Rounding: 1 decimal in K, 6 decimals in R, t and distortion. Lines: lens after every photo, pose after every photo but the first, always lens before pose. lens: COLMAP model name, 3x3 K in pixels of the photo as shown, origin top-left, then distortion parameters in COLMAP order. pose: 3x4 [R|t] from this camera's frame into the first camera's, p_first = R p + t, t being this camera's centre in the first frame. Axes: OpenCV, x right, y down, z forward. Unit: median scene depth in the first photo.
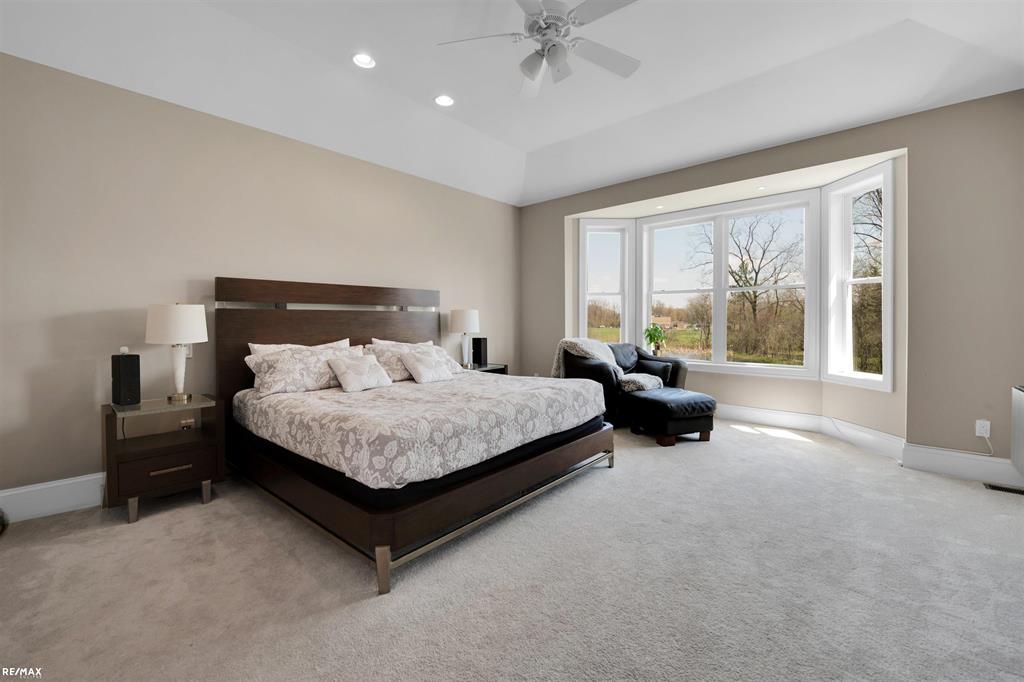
lens RADIAL K [[412.2, 0, 515.3], [0, 412.2, 332.4], [0, 0, 1]] dist [-0.013381, -0.001767]
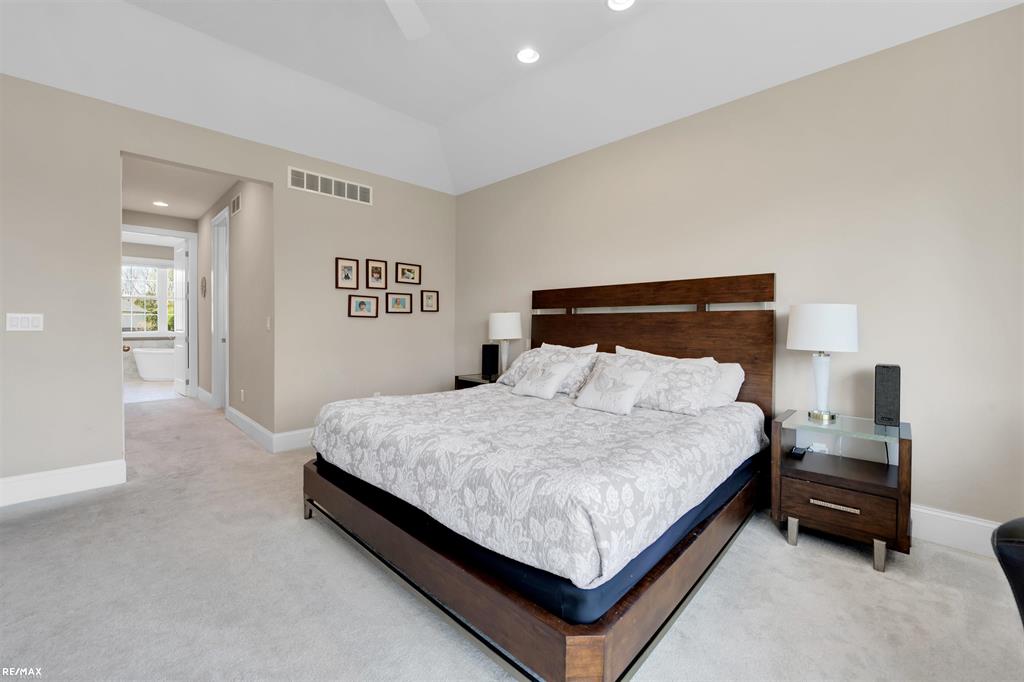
lens RADIAL K [[412.2, 0, 514.8], [0, 412.2, 332.7], [0, 0, 1]] dist [-0.013381, -0.001767]
pose [[-0.050358, 0.023412, -0.998457, 0.599559], [-0.026496, 0.999342, 0.024769, -0.033005], [0.998380, 0.027703, -0.049704, 1.013500]]
